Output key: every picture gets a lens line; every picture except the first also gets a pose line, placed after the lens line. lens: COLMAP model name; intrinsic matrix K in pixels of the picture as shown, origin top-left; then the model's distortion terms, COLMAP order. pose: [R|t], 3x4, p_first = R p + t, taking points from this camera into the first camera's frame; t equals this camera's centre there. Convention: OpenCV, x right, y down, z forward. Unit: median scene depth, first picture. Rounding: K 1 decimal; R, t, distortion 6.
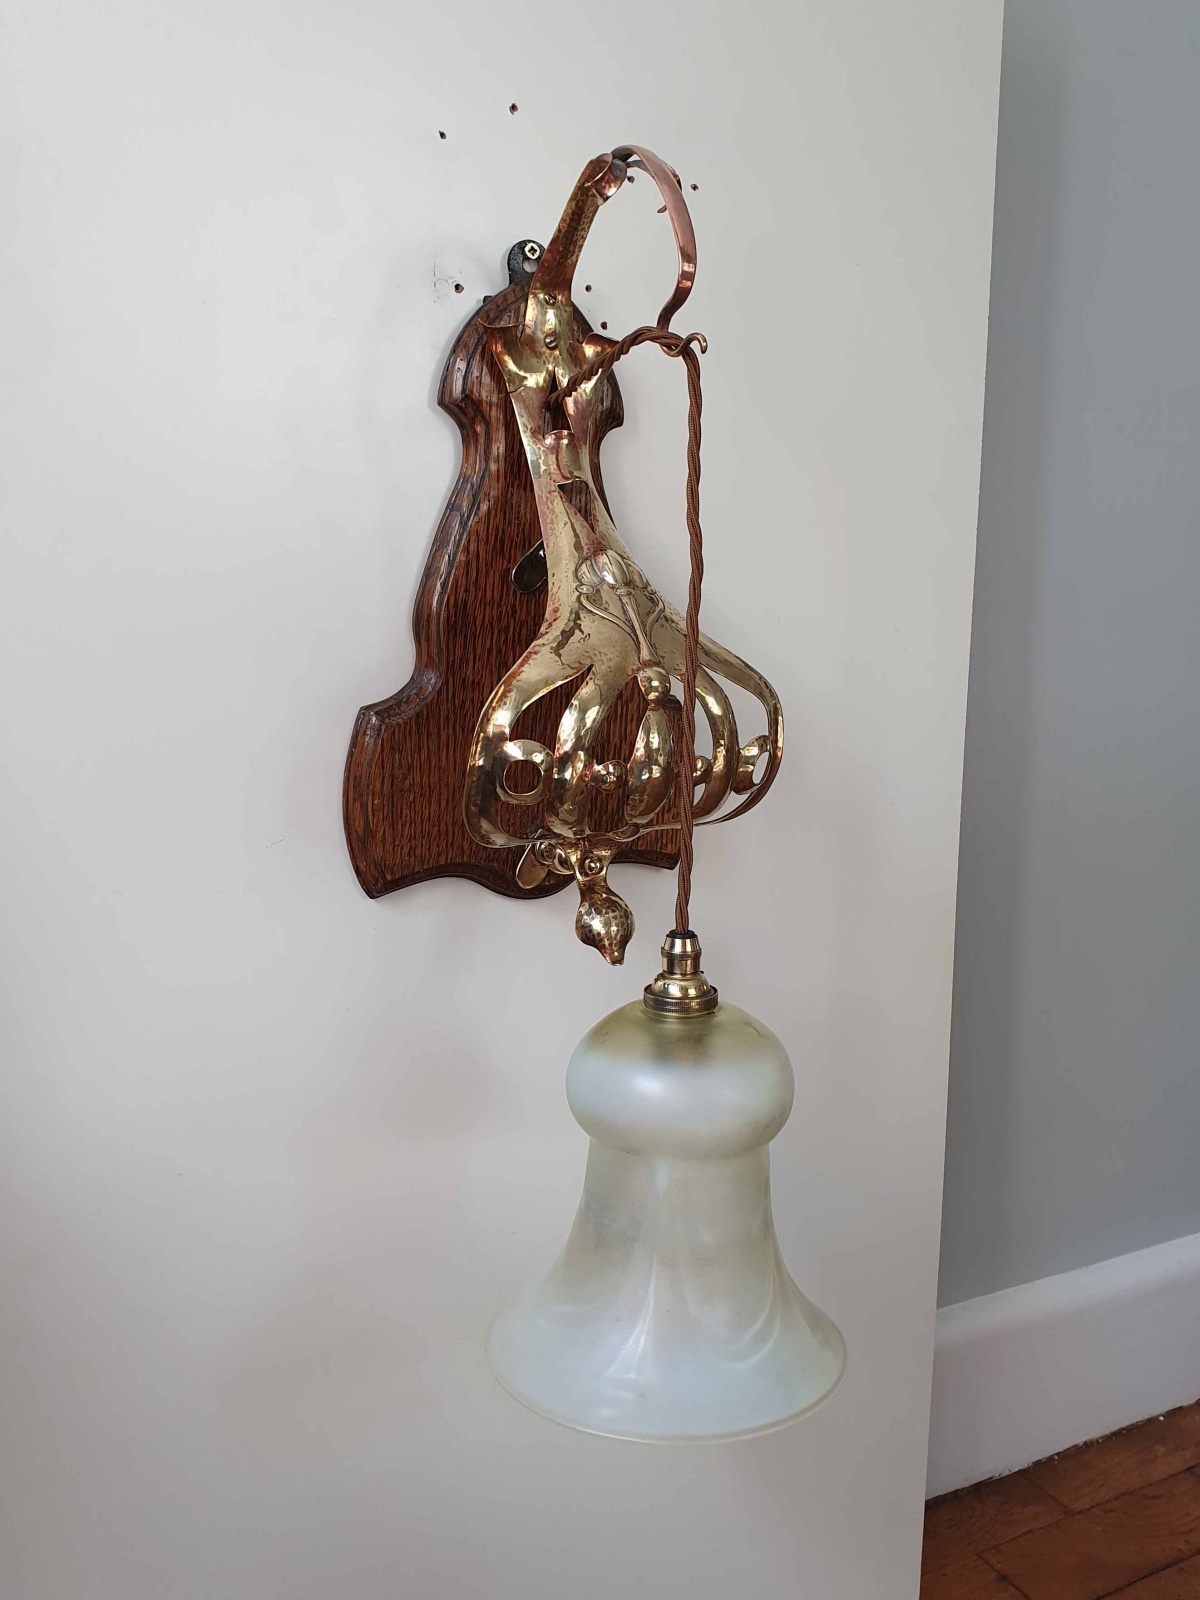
lens RADIAL K [[1355.9, 0, 662.5], [0, 1355.9, 796.3], [0, 0, 1]] dist [0.050140, -0.060046]
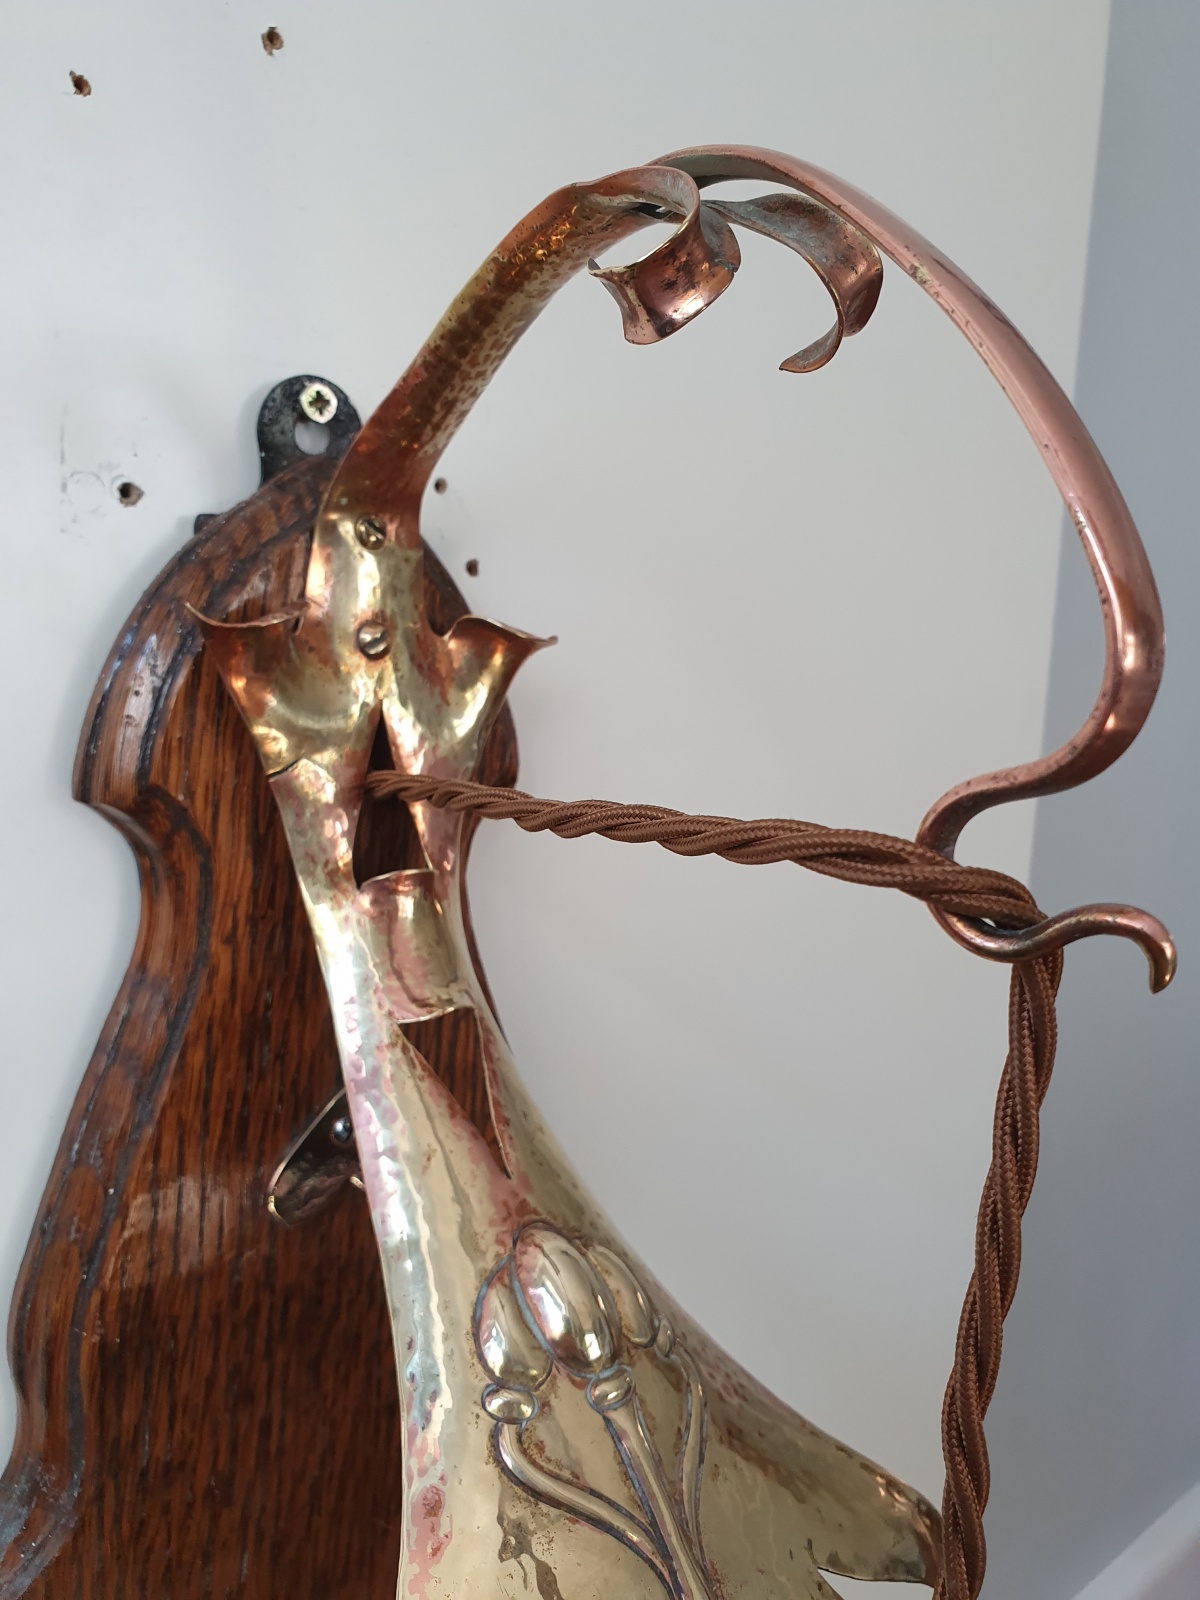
lens RADIAL K [[1263.3, 0, 557.3], [0, 1263.3, 839.7], [0, 0, 1]] dist [0.057605, -0.064580]
pose [[0.981690, -0.005996, 0.190392, -0.099524], [0.001436, 0.999709, 0.024078, -0.283886], [-0.190481, -0.023364, 0.981413, 0.623936]]
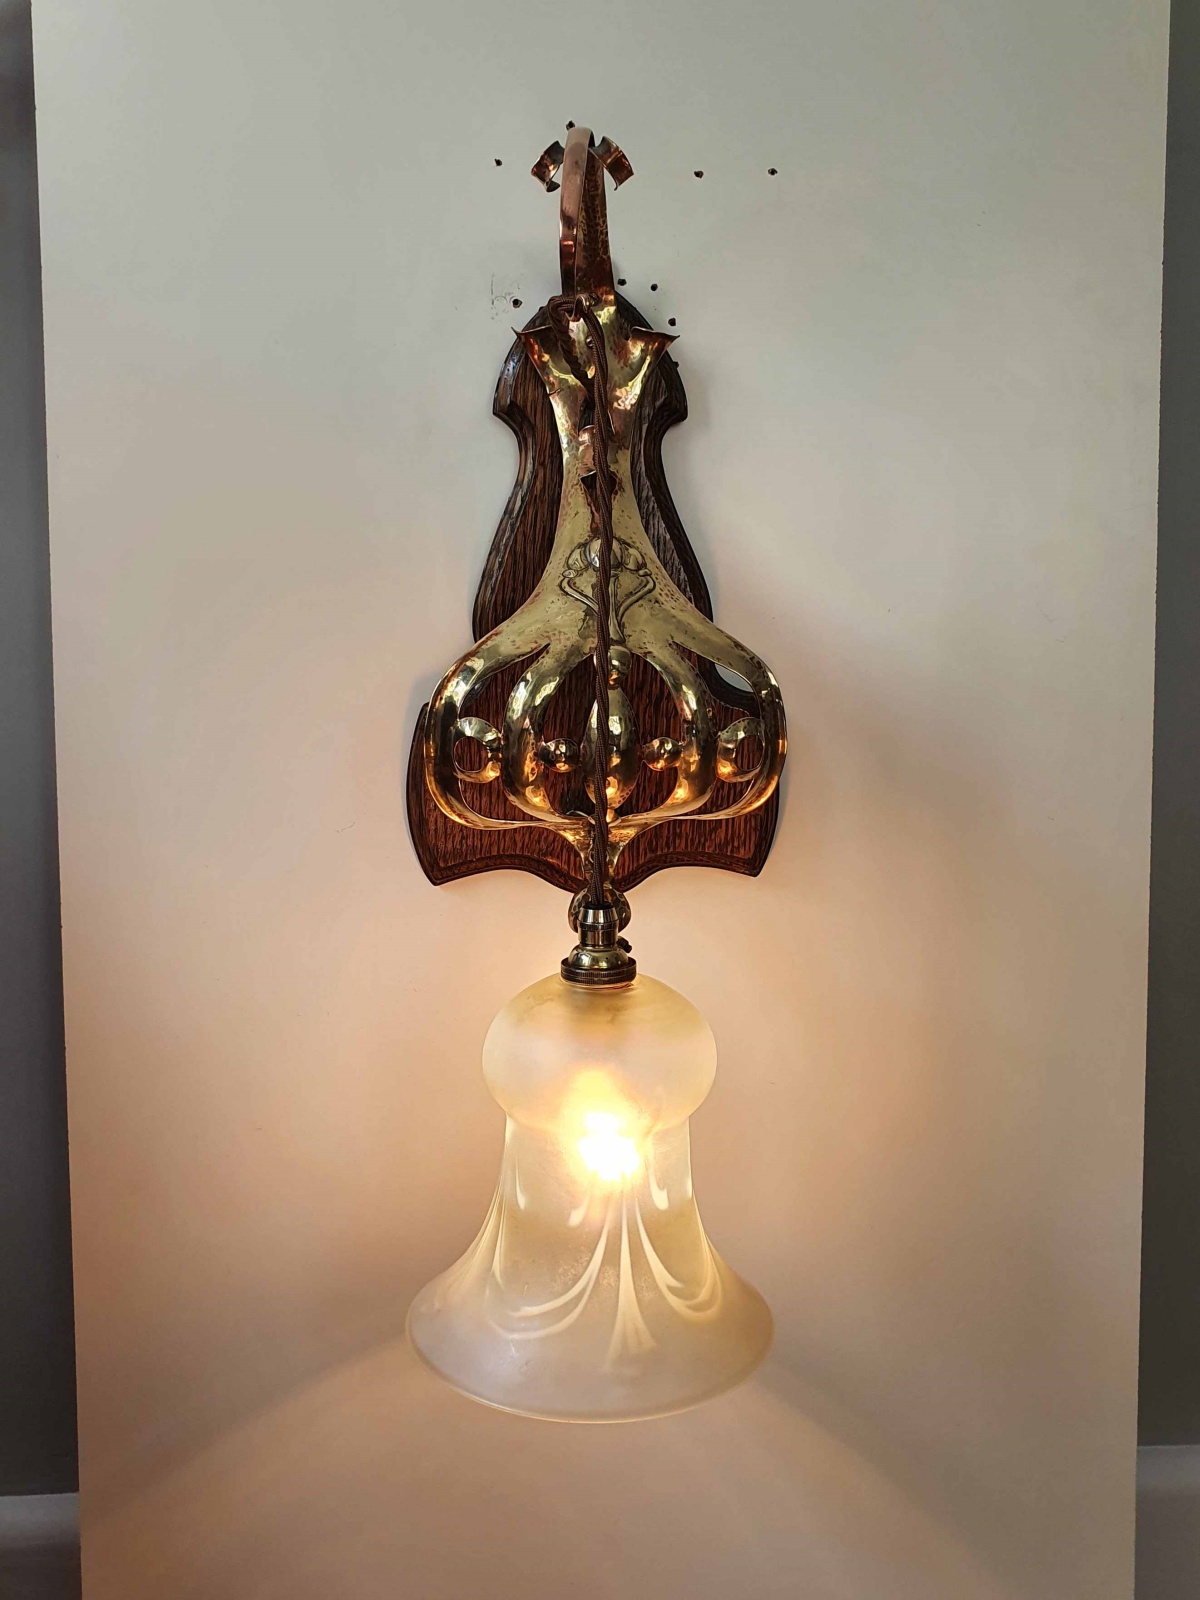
lens RADIAL K [[1263.3, 0, 650.6], [0, 1263.3, 795.1], [0, 0, 1]] dist [0.057605, -0.064580]
pose [[0.913169, 0.009986, -0.407460, 0.347570], [-0.033093, 0.998216, -0.049701, 0.050125], [0.406236, 0.058869, 0.911870, 0.172888]]
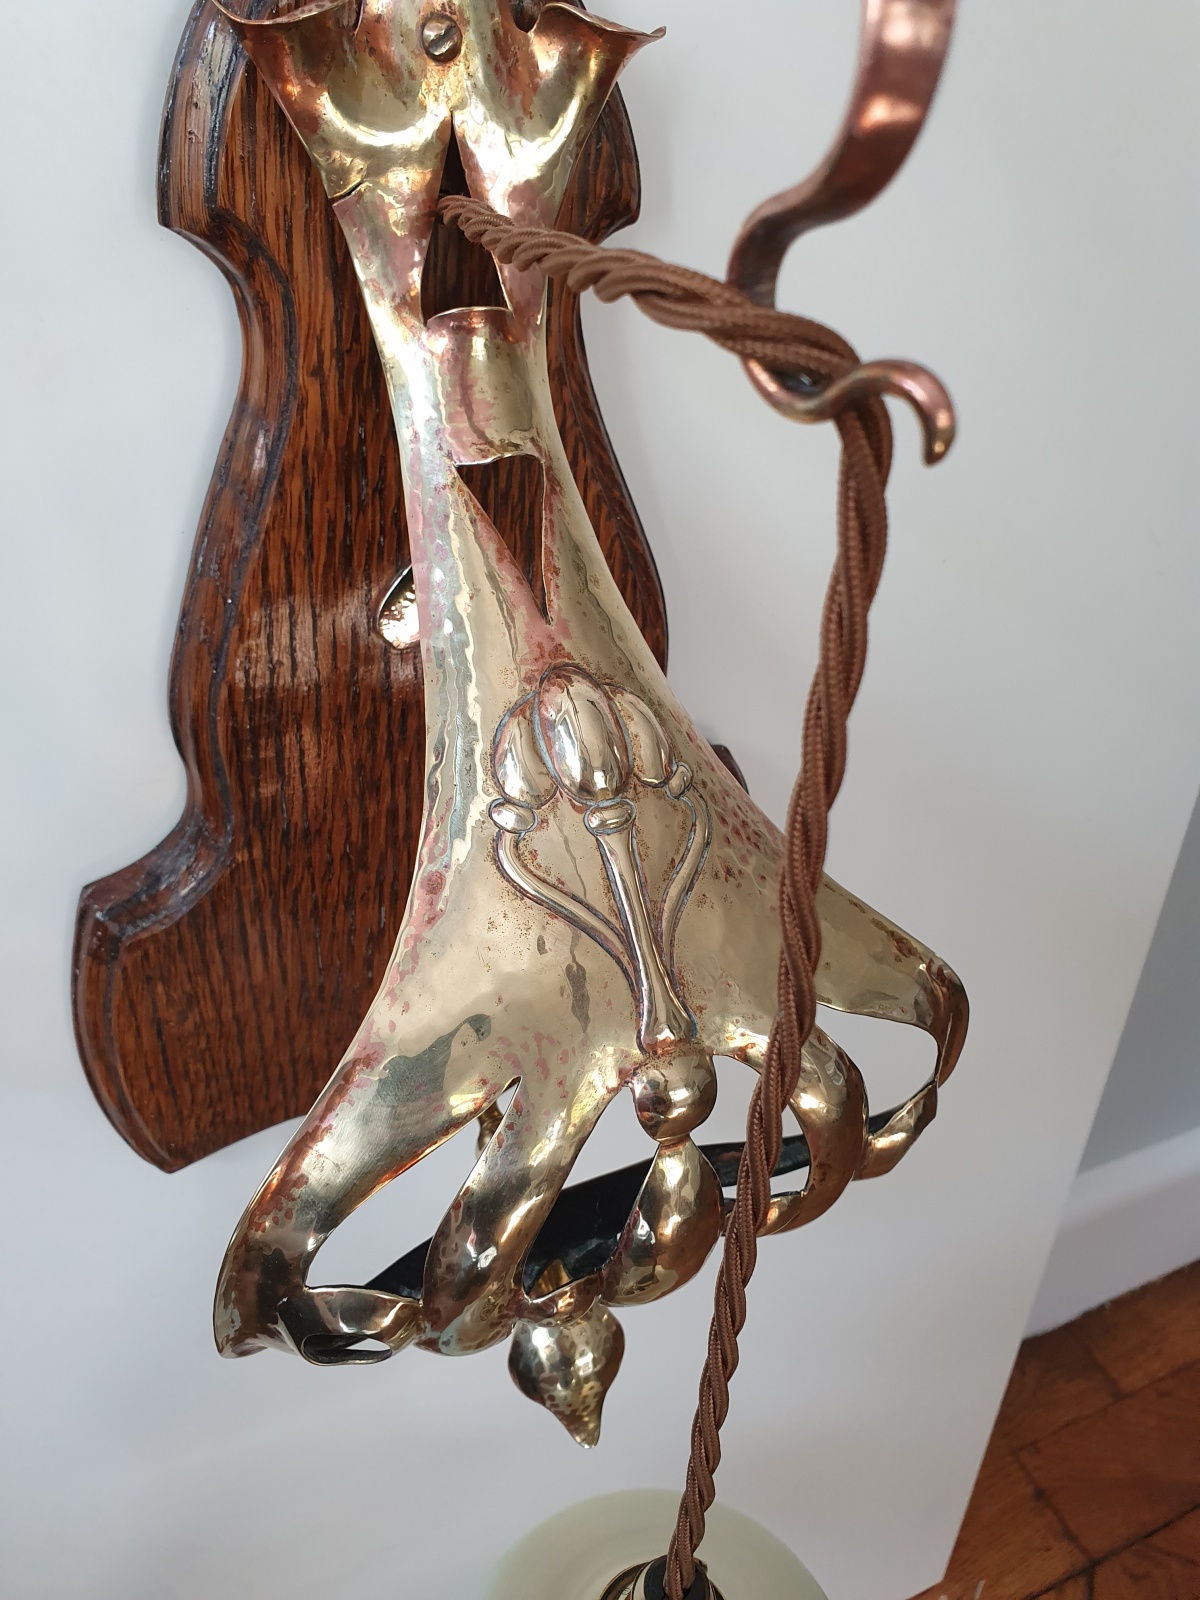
lens RADIAL K [[1268.5, 0, 594.1], [0, 1268.5, 777.8], [0, 0, 1]] dist [-0.033368, 0.016218]
pose [[0.995696, 0.049836, -0.078136, -0.004845], [-0.015472, 0.920663, 0.390051, -0.282987], [0.091375, -0.387164, 0.917472, 0.618944]]
